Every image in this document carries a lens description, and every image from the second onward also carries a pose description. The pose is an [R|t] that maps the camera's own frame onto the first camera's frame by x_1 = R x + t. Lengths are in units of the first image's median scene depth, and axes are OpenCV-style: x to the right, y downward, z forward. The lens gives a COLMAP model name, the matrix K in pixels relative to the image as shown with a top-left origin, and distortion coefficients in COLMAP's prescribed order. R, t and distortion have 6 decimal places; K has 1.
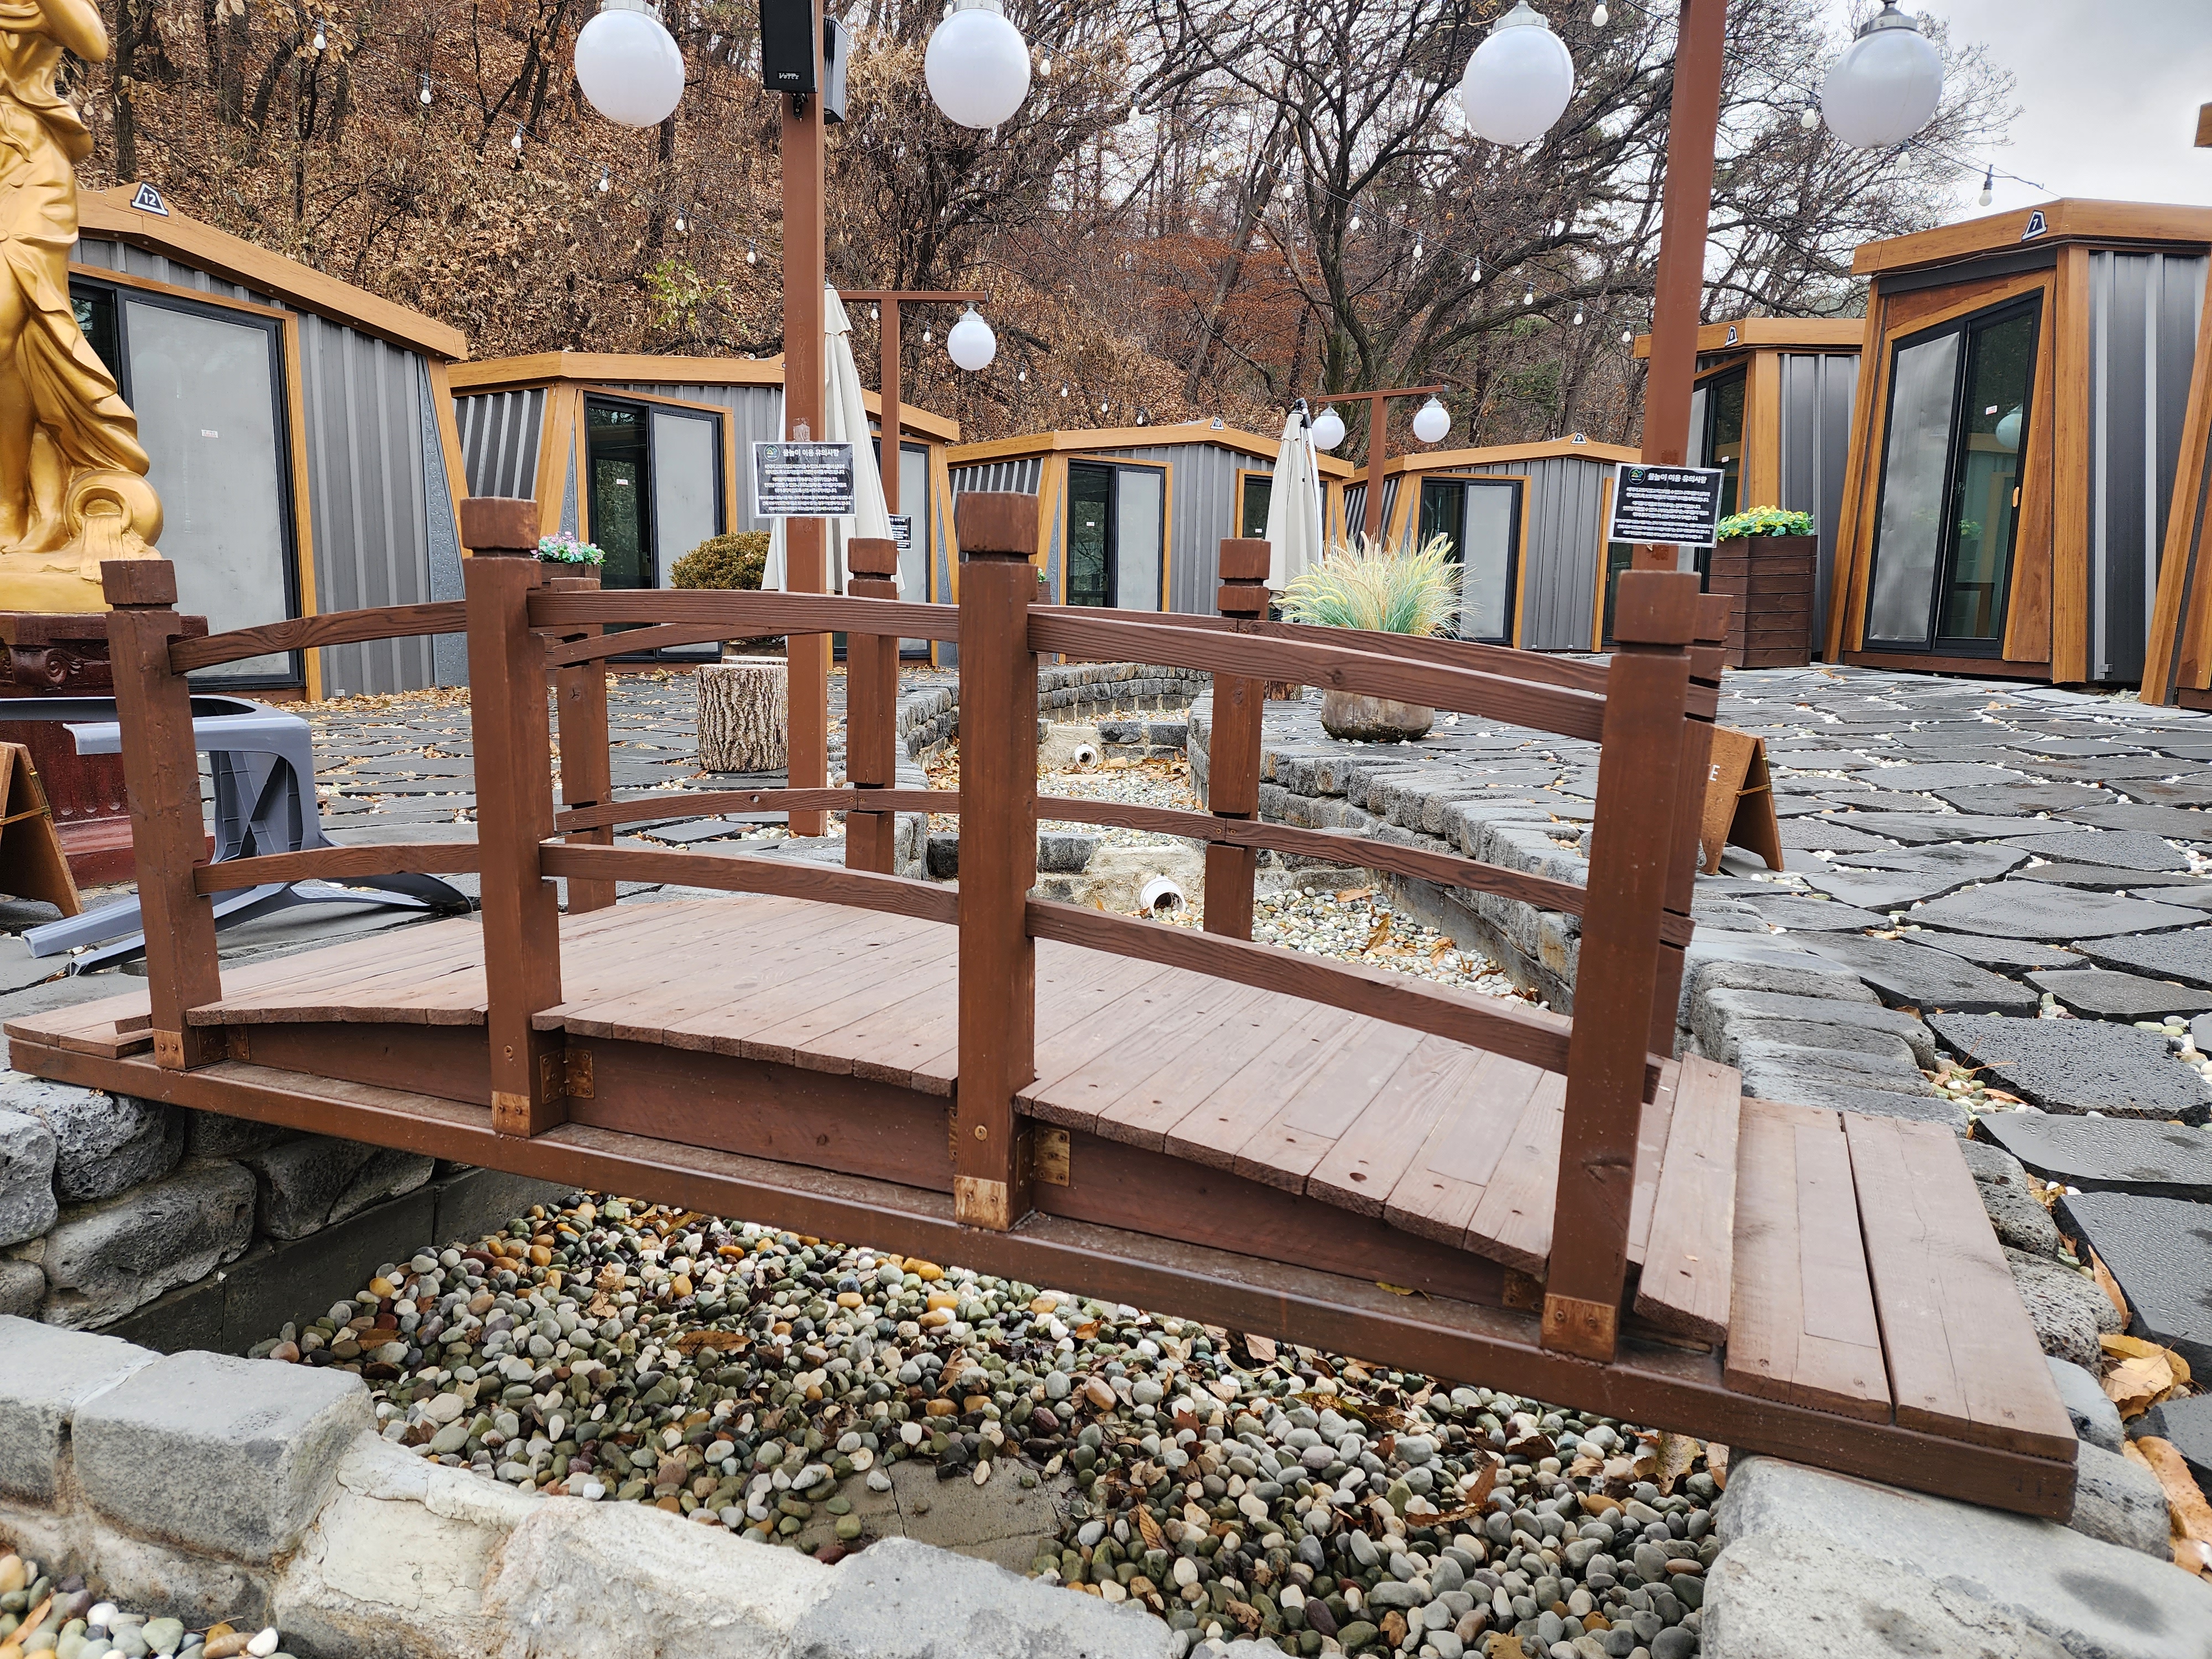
lens RADIAL K [[1461.9, 0, 1083.9], [0, 1461.9, 834.6], [0, 0, 1]] dist [0.053847, -0.036718]
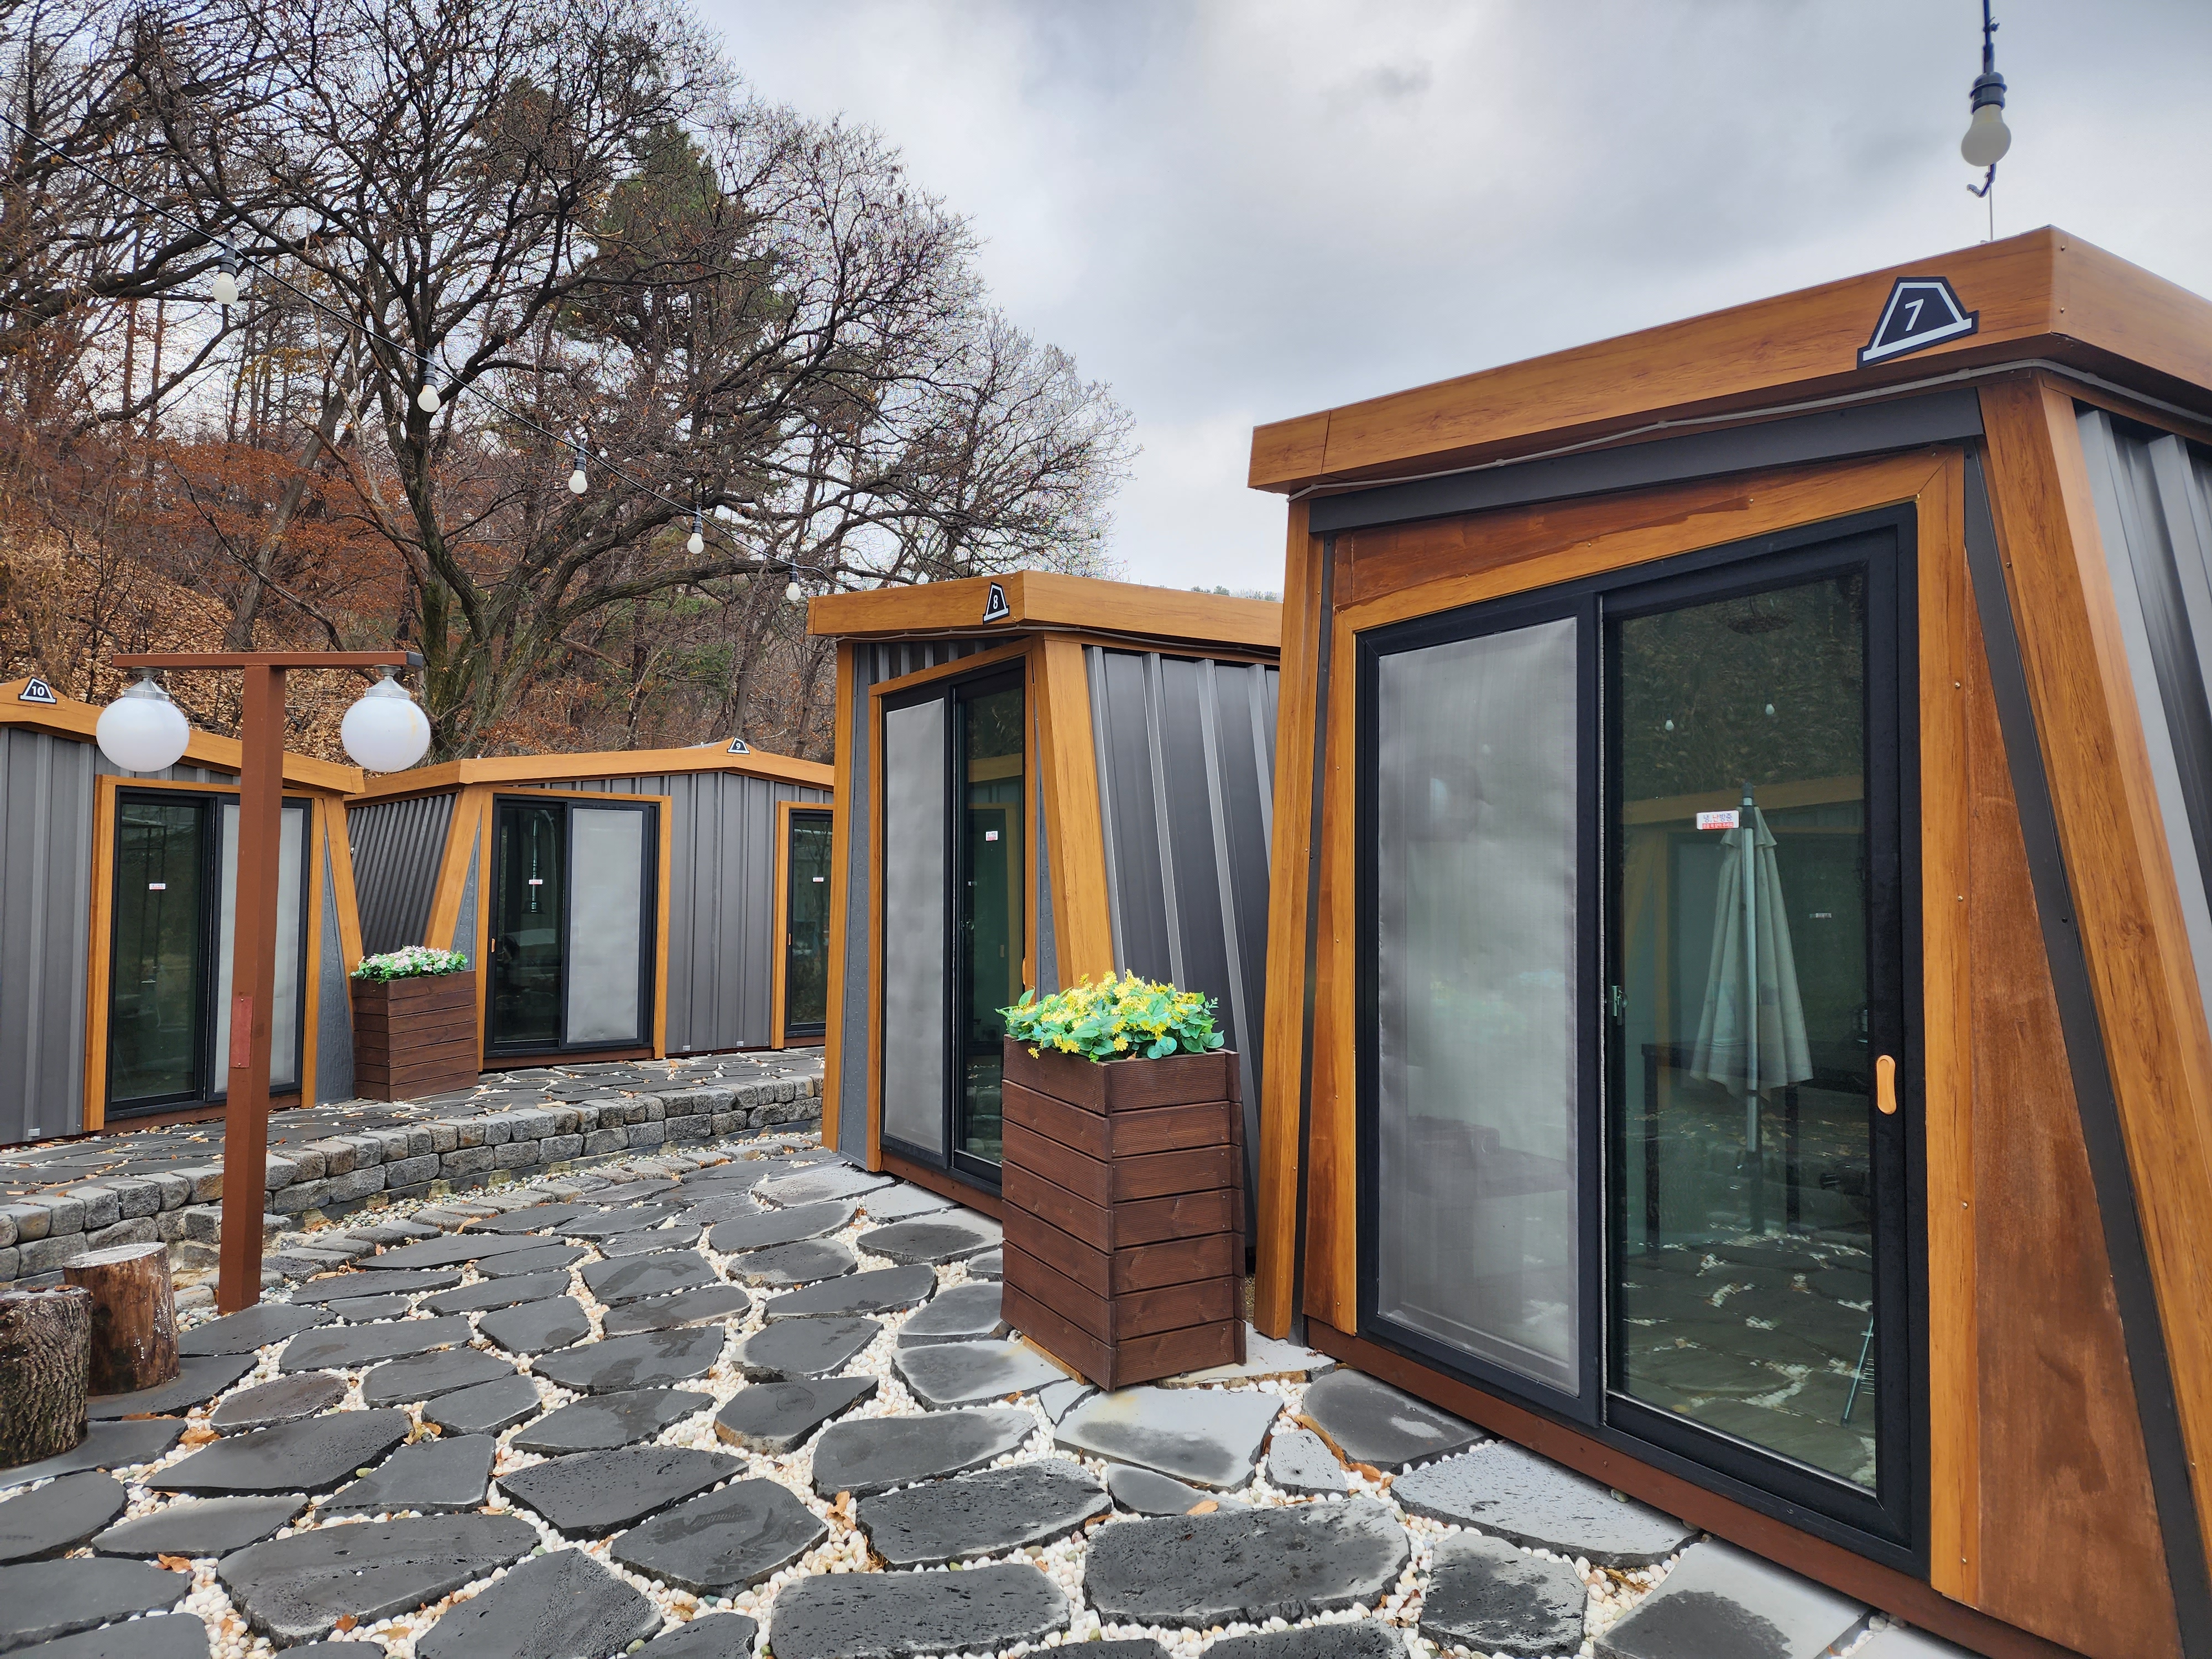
lens RADIAL K [[1461.9, 0, 1099.4], [0, 1461.9, 840.0], [0, 0, 1]] dist [0.053847, -0.036718]
pose [[0.856684, 0.005316, 0.515815, 0.126755], [0.085652, 0.984600, -0.152401, -0.106161], [-0.508681, 0.174740, 0.843036, 0.342340]]
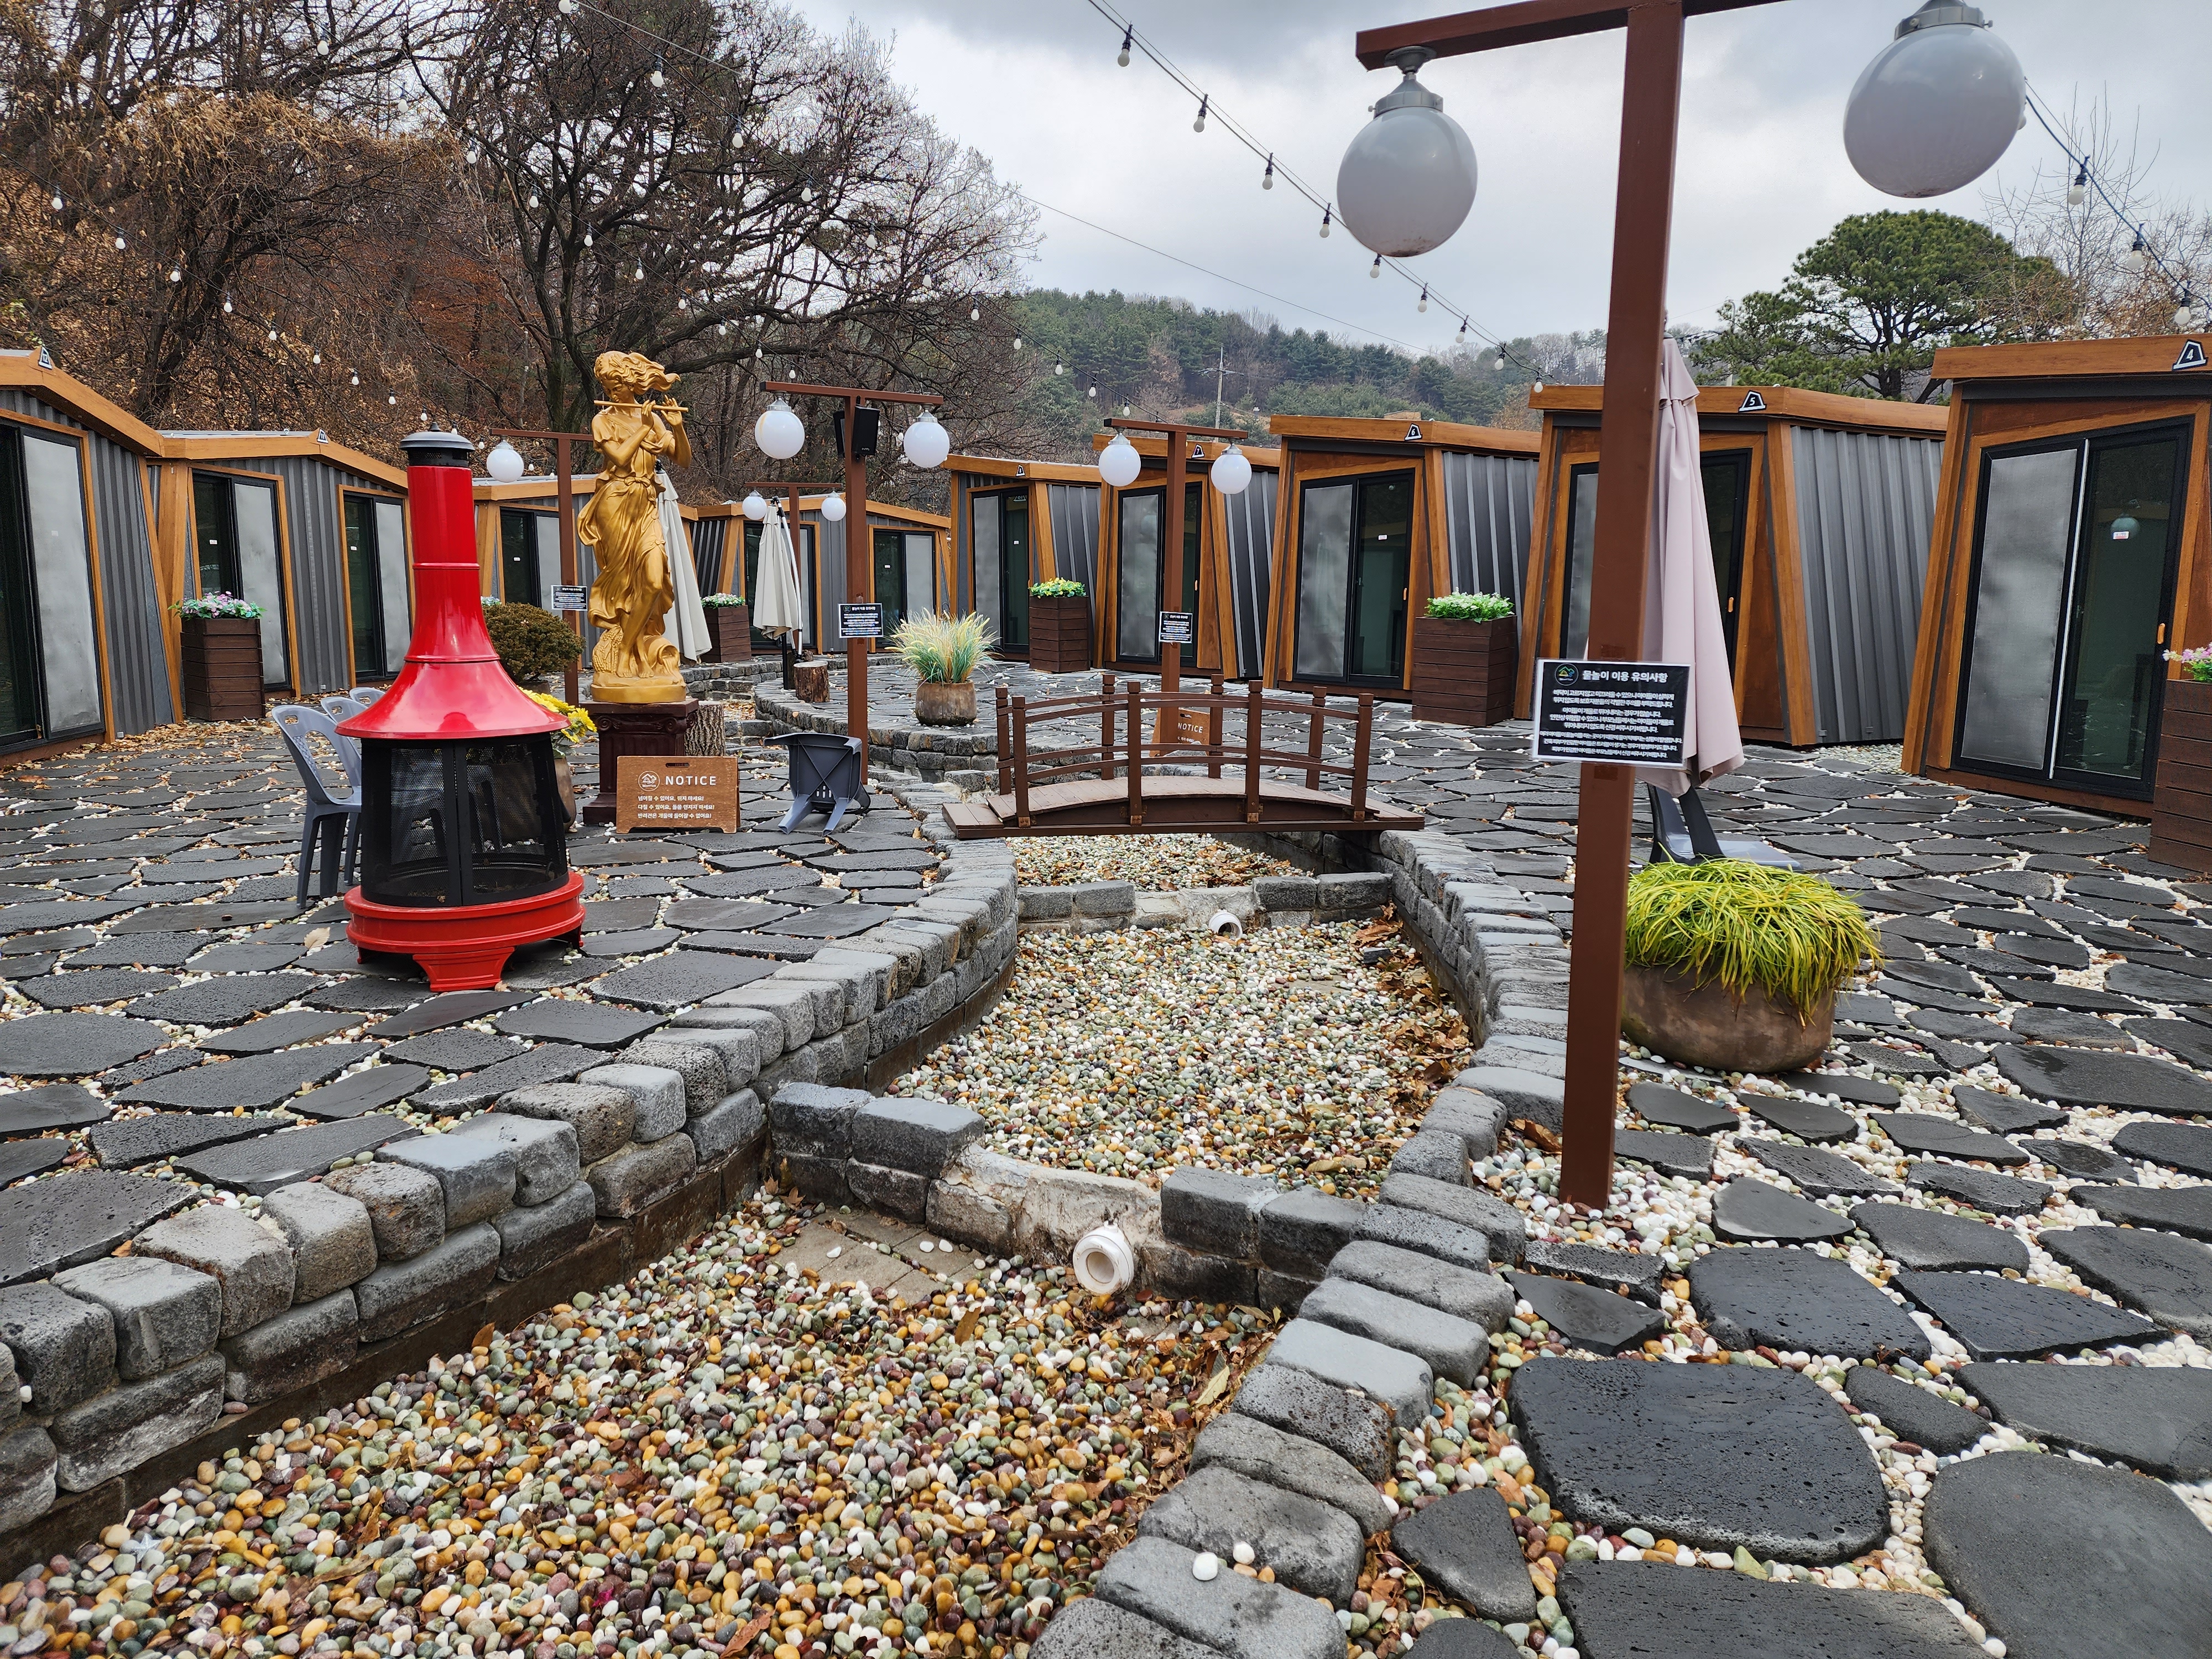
lens RADIAL K [[1461.9, 0, 1101.8], [0, 1461.9, 822.6], [0, 0, 1]] dist [0.053847, -0.036718]
pose [[0.816106, -0.093683, 0.570259, -0.275023], [0.089759, 0.995346, 0.035061, 0.004478], [-0.570889, 0.022573, 0.820717, -0.236276]]
